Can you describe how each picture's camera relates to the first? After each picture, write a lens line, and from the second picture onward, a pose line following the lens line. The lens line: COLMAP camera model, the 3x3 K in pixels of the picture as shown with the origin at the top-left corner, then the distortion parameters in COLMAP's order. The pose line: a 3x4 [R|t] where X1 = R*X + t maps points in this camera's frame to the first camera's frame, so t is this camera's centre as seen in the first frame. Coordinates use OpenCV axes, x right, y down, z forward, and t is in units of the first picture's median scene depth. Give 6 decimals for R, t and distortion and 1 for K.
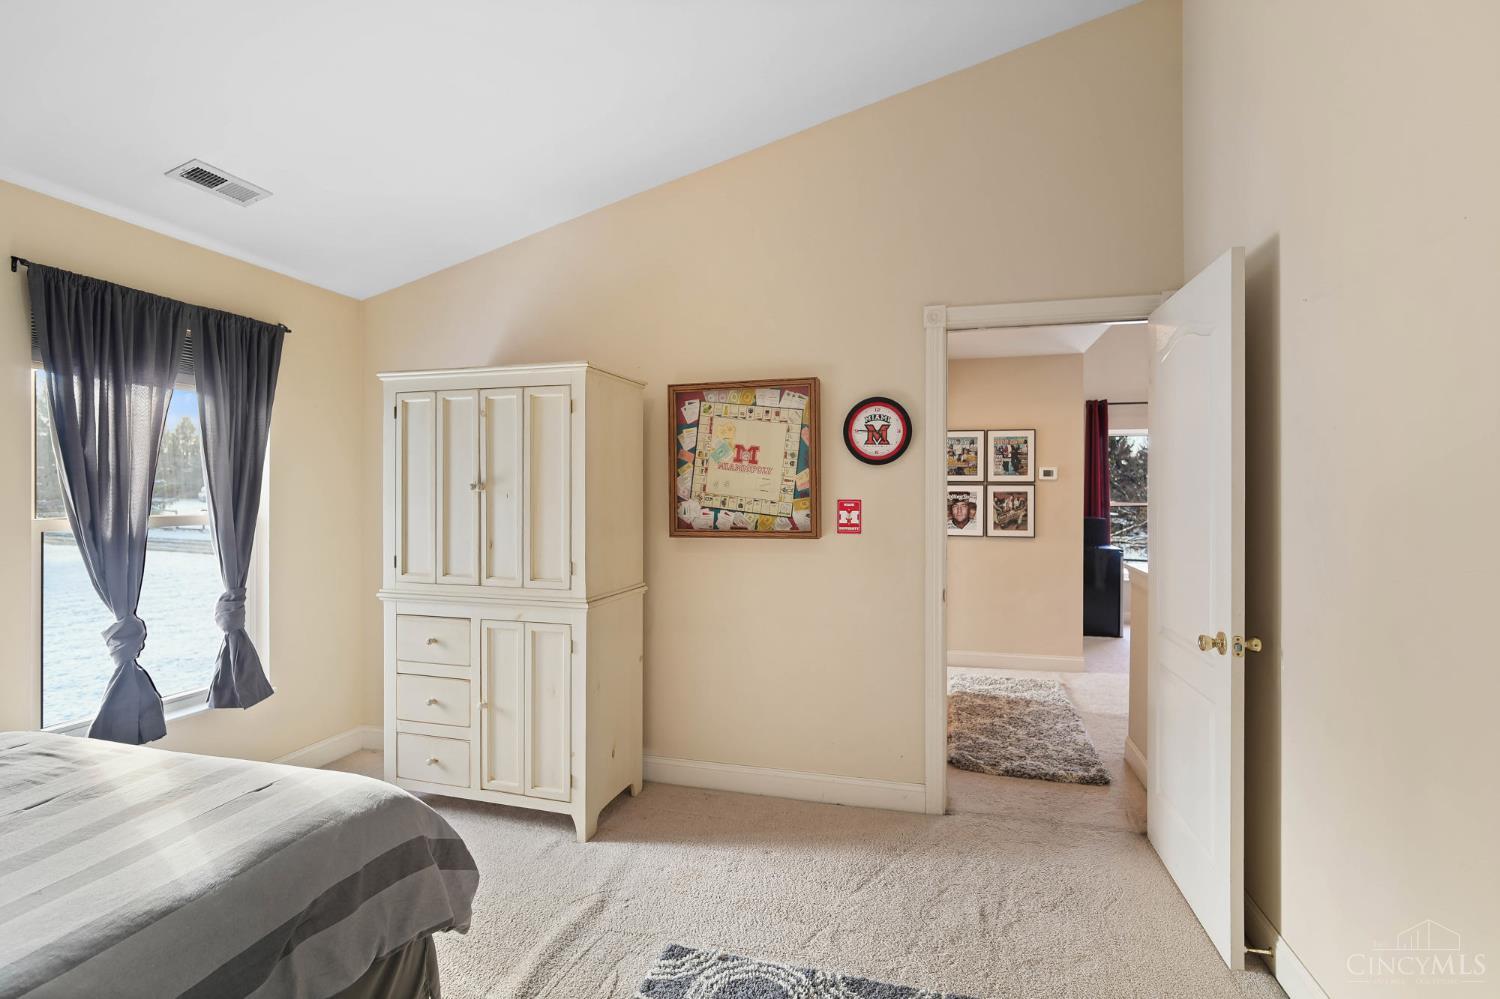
lens RADIAL K [[716.5, 0, 744.0], [0, 716.5, 506.7], [0, 0, 1]] dist [0.001224, 0.000073]
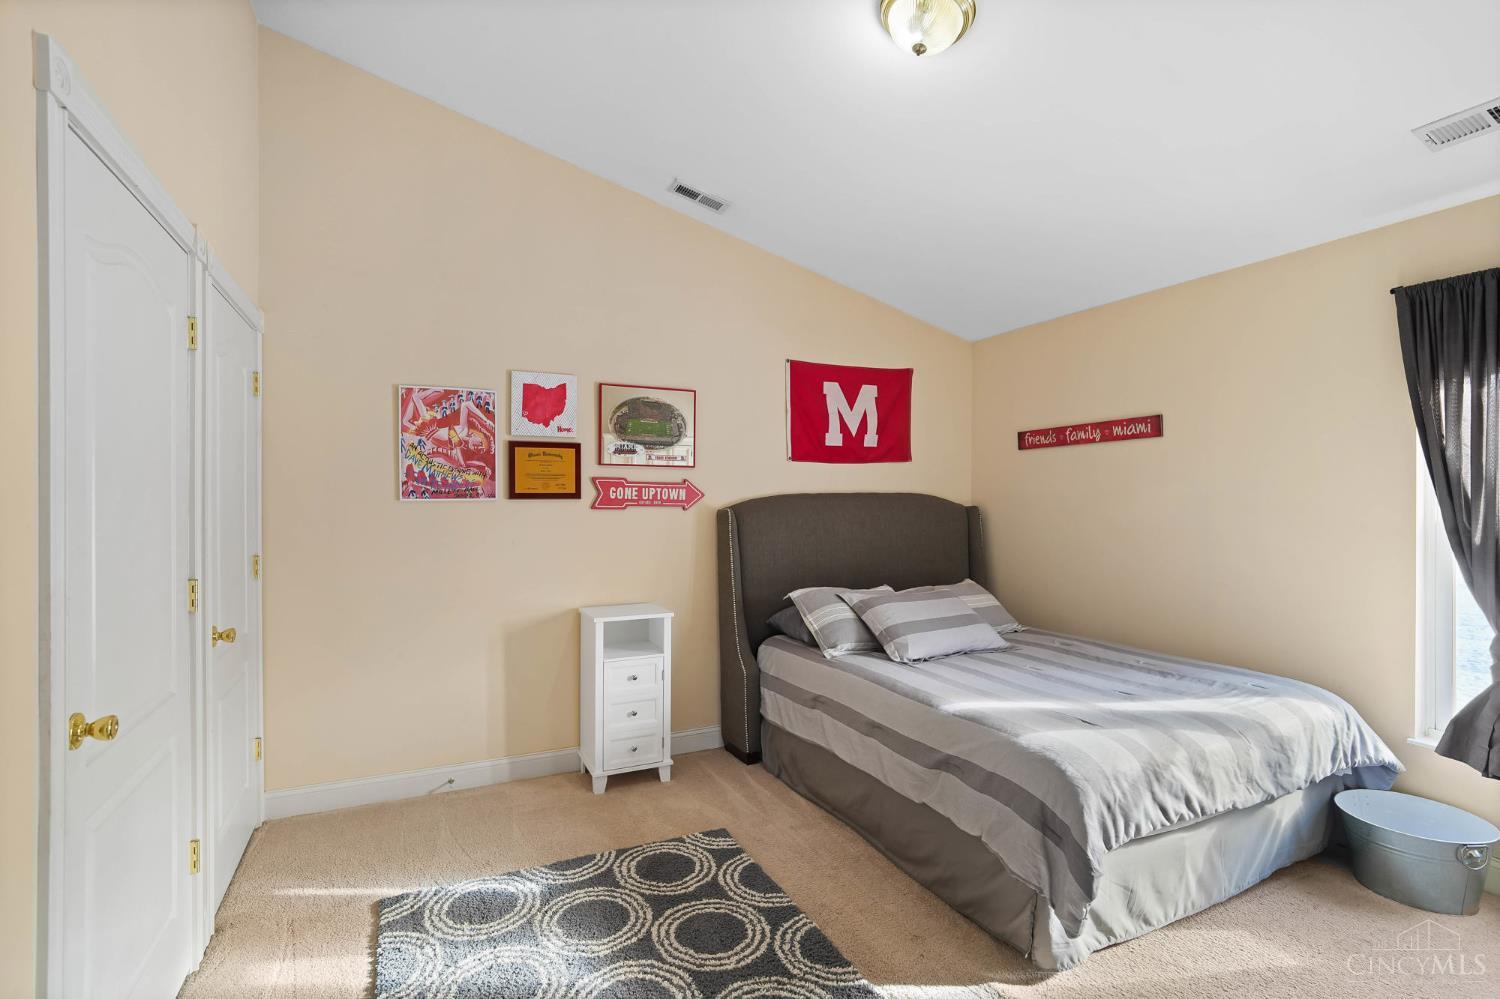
lens RADIAL K [[716.5, 0, 744.0], [0, 716.5, 506.7], [0, 0, 1]] dist [0.001224, 0.000073]
pose [[-0.771634, 0.005460, -0.636043, 0.684112], [0.001413, 0.999975, 0.006871, -0.011029], [0.636065, 0.004403, -0.771623, 1.715010]]
